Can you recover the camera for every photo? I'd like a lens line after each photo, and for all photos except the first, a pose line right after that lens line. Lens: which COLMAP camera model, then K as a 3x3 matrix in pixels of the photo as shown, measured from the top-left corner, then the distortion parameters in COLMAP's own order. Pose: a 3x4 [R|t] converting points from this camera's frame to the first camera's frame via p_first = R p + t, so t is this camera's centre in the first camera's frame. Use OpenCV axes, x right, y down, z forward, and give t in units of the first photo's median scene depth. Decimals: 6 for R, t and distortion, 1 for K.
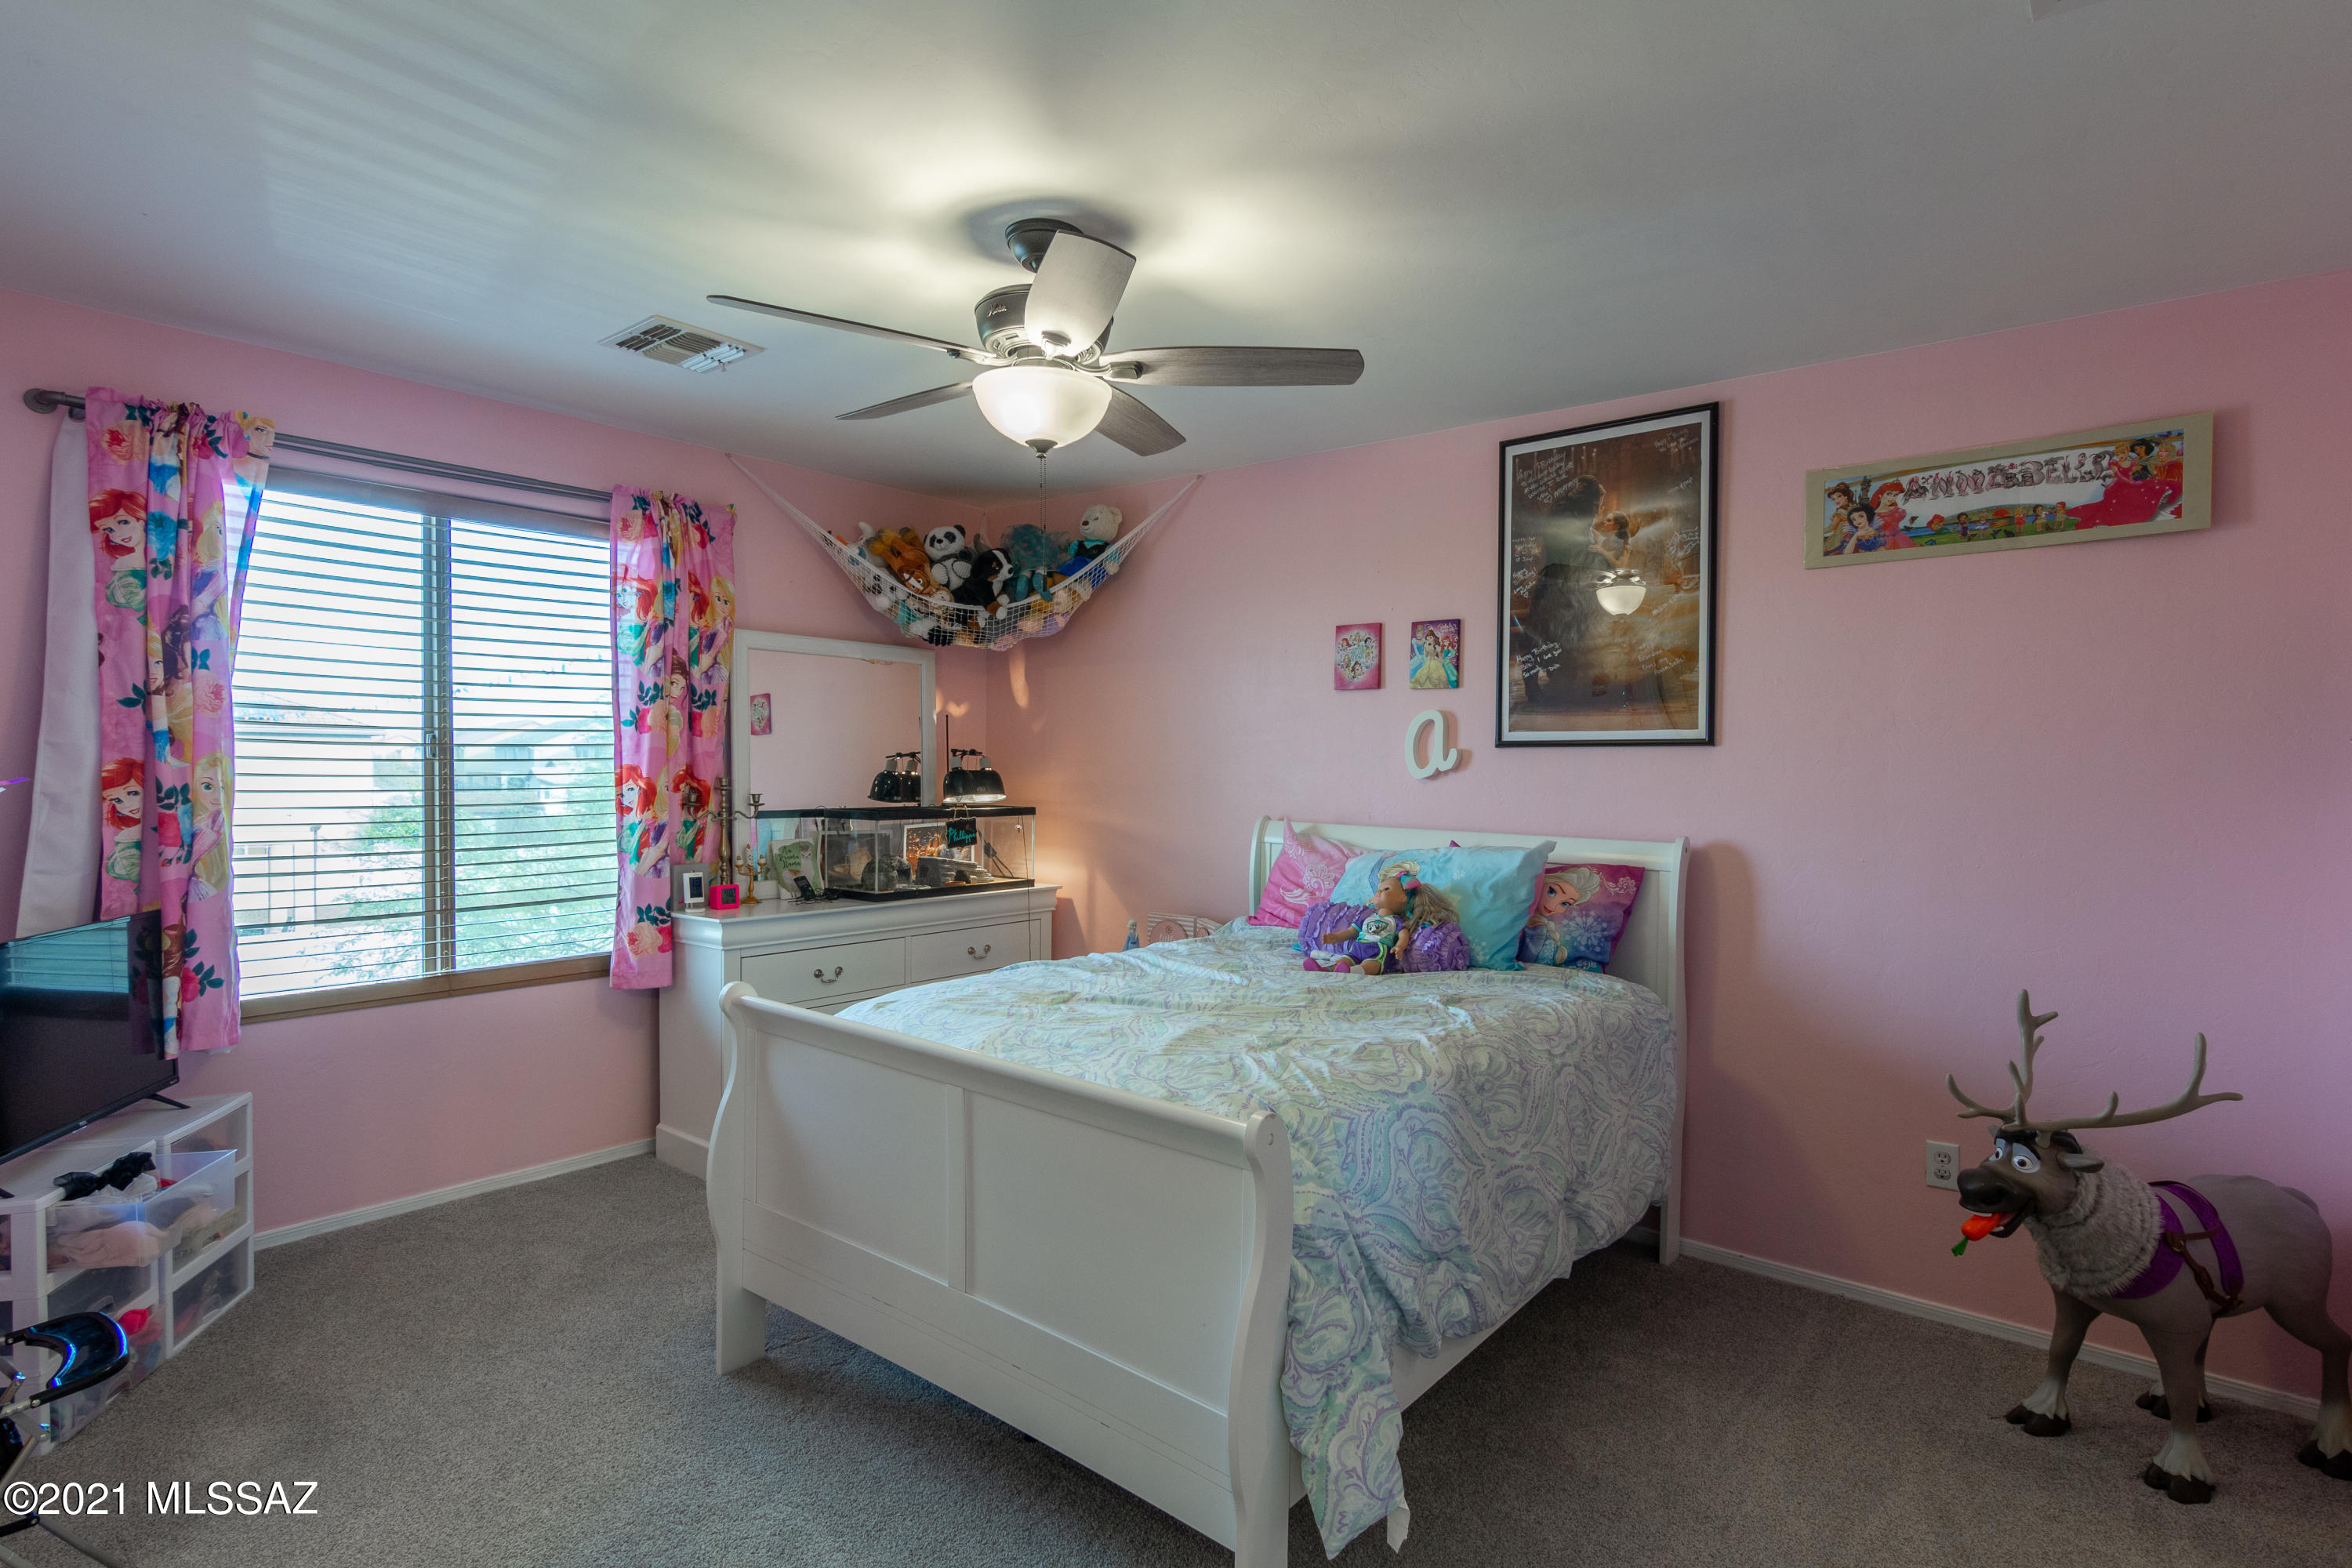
lens RADIAL K [[1201.6, 0, 1176.0], [0, 1201.6, 776.7], [0, 0, 1]] dist [-0.002004, -0.000050]
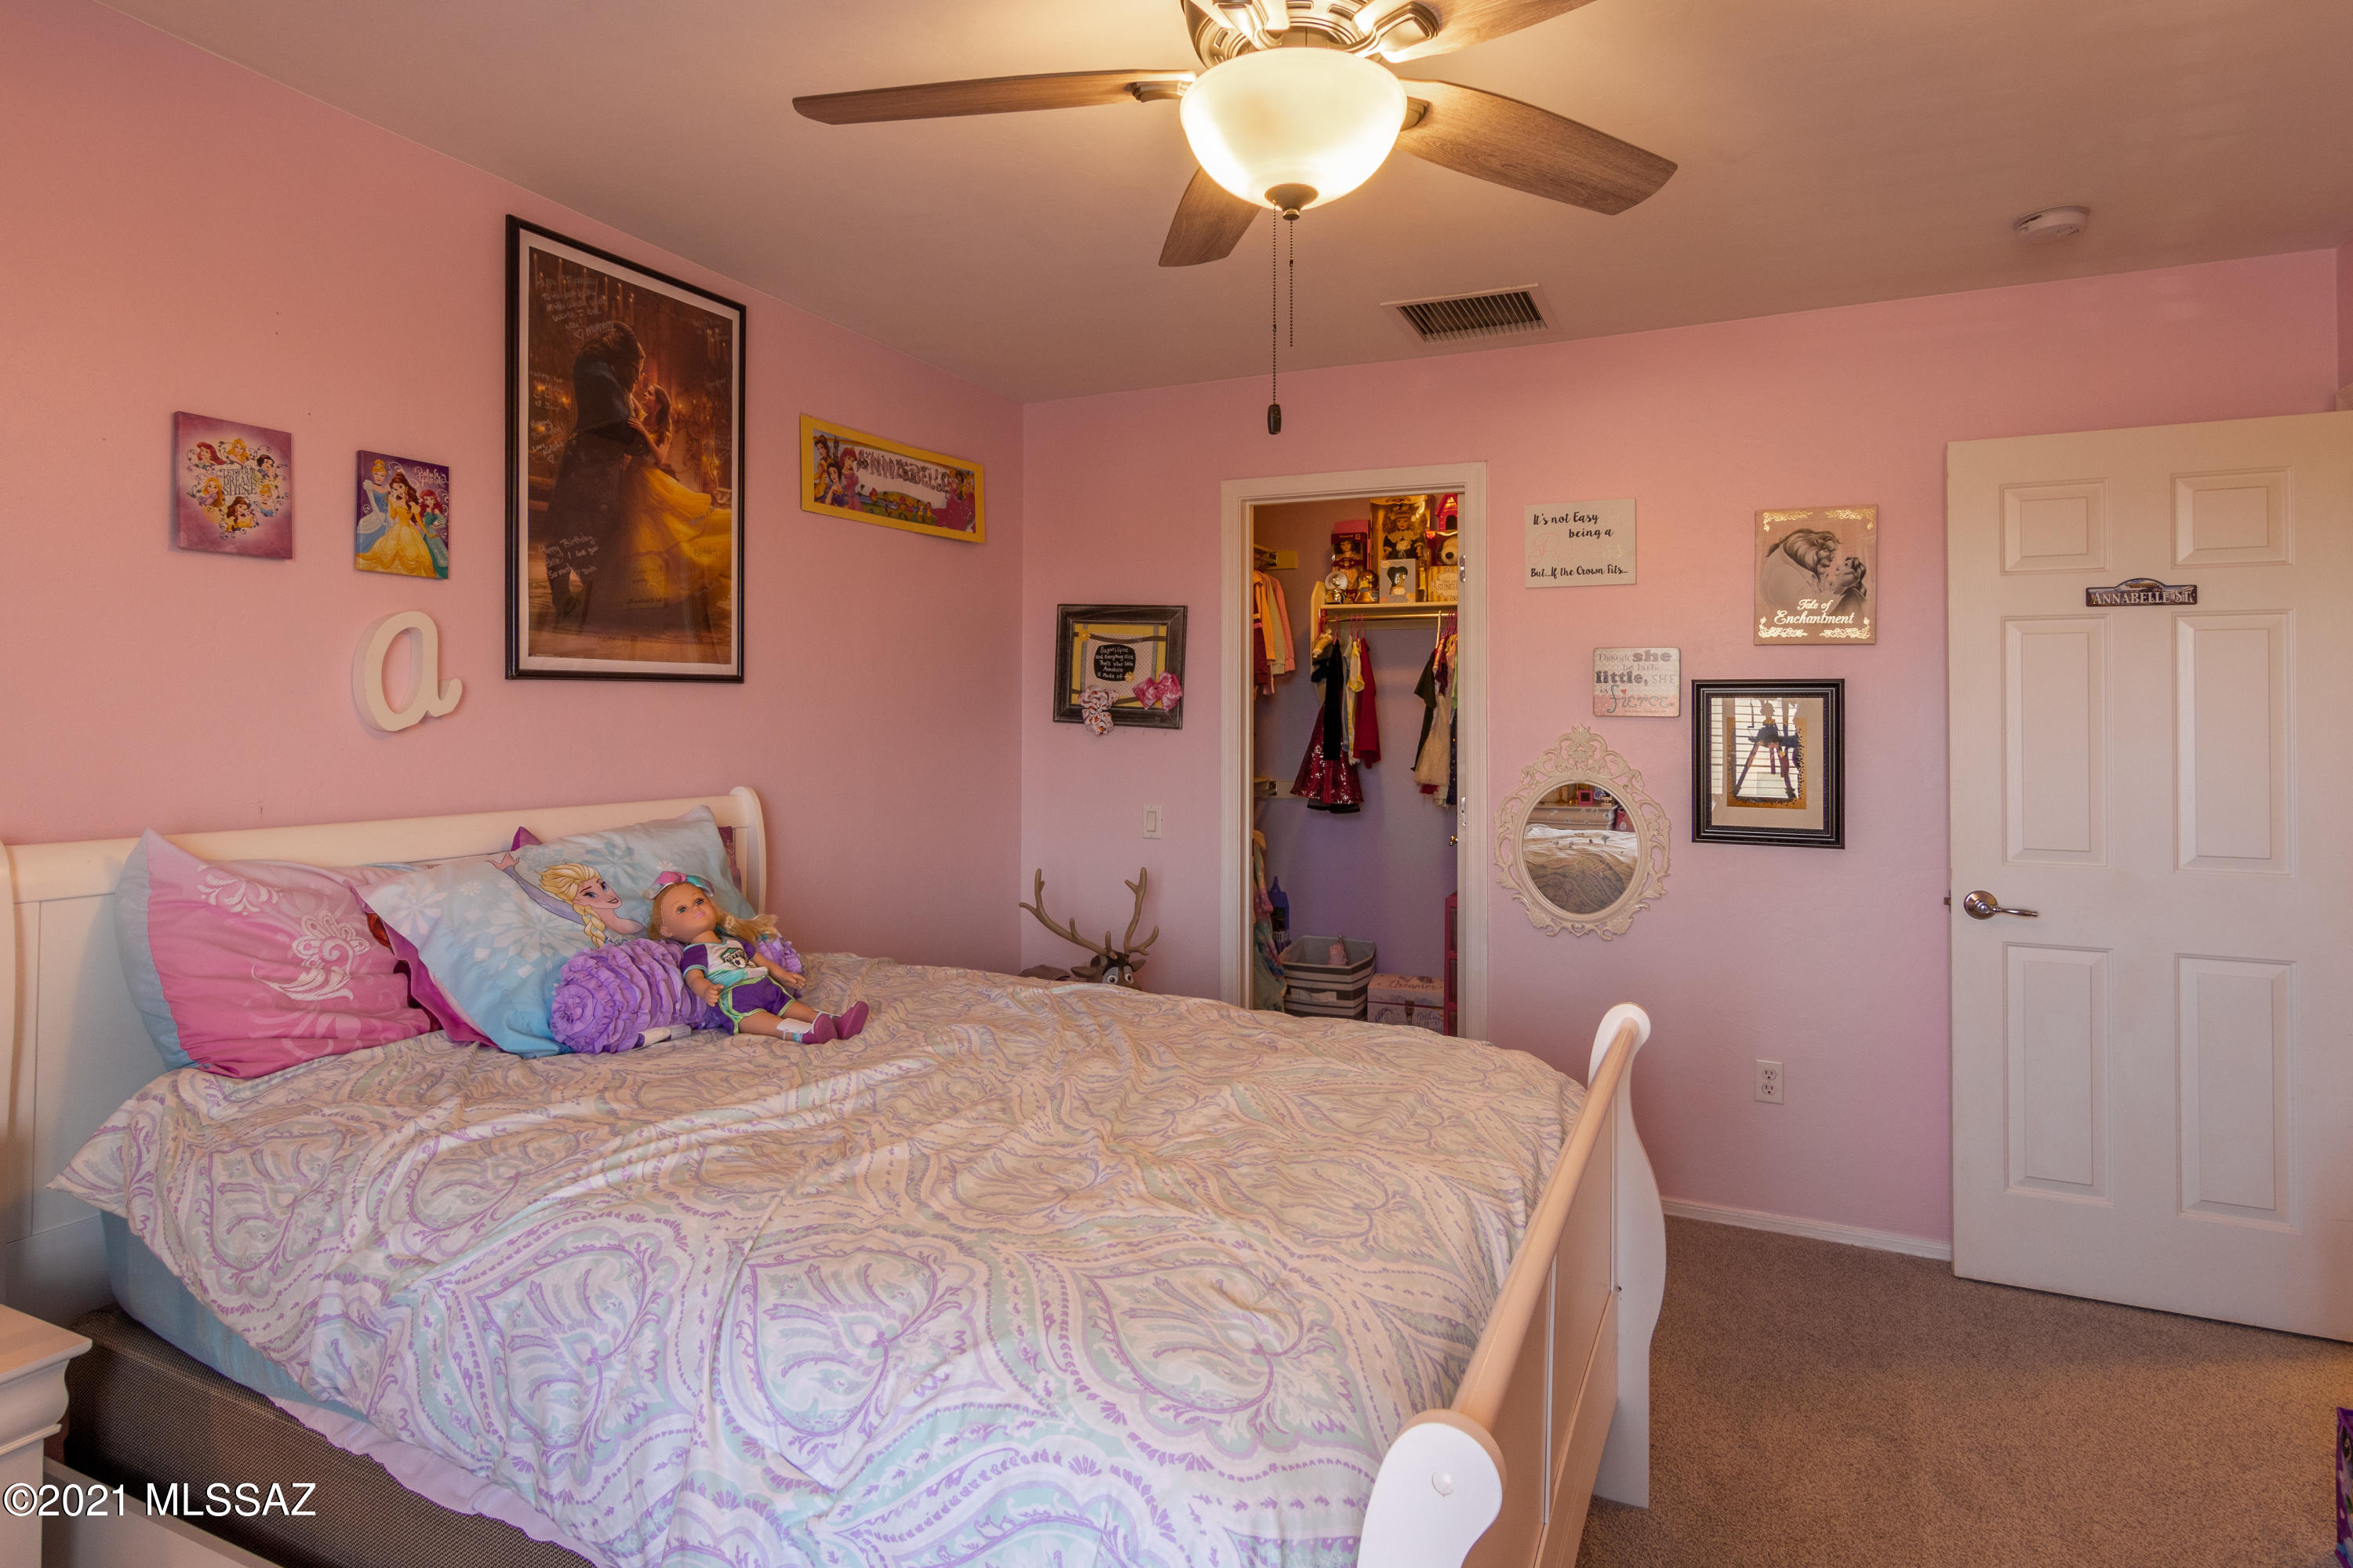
lens RADIAL K [[1202.2, 0, 1219.5], [0, 1202.2, 705.7], [0, 0, 1]] dist [-0.002004, -0.000050]
pose [[-0.256716, -0.001248, 0.966486, -0.507266], [0.013945, 0.999890, 0.004995, -0.008297], [-0.966386, 0.014760, -0.256670, 0.866315]]
